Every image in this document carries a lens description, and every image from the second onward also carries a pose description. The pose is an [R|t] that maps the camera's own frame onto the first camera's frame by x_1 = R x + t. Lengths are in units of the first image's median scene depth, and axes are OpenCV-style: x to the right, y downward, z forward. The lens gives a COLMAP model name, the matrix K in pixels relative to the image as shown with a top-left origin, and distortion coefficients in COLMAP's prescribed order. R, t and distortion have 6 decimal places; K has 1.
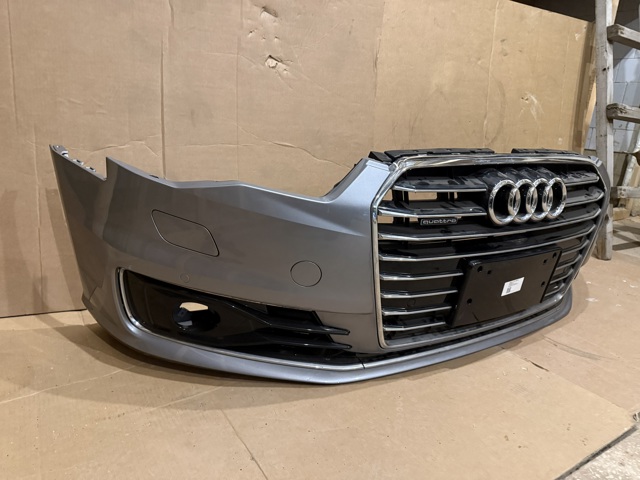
lens RADIAL K [[450.6, 0, 320.9], [0, 450.6, 240.4], [0, 0, 1]] dist [0.019364, -0.034683]
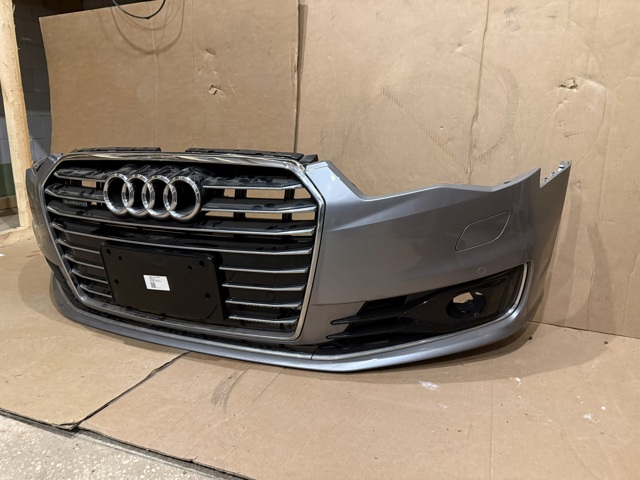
lens RADIAL K [[450.6, 0, 332.9], [0, 450.6, 240.8], [0, 0, 1]] dist [0.019364, -0.034683]
pose [[0.600799, 0.130003, -0.788758, 1.189416], [-0.187020, 0.982164, 0.019426, -0.068185], [0.777215, 0.135843, 0.614397, 0.557313]]
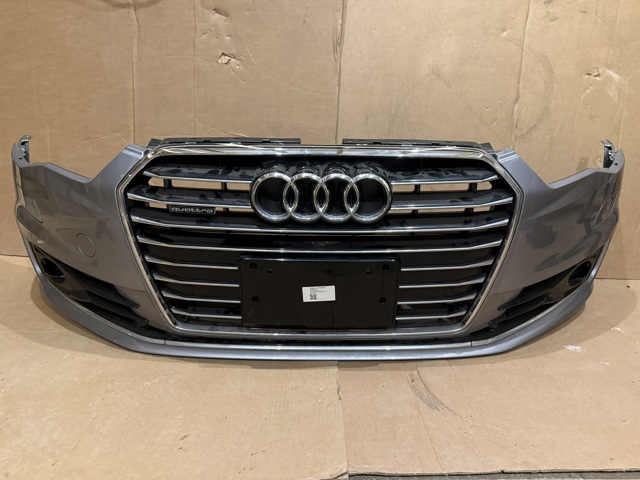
lens RADIAL K [[450.6, 0, 328.8], [0, 450.6, 237.4], [0, 0, 1]] dist [0.019364, -0.034683]
pose [[0.863480, 0.107901, -0.492707, 0.710323], [-0.104859, 0.993909, 0.033894, -0.033100], [0.493364, 0.022398, 0.869535, 0.196755]]
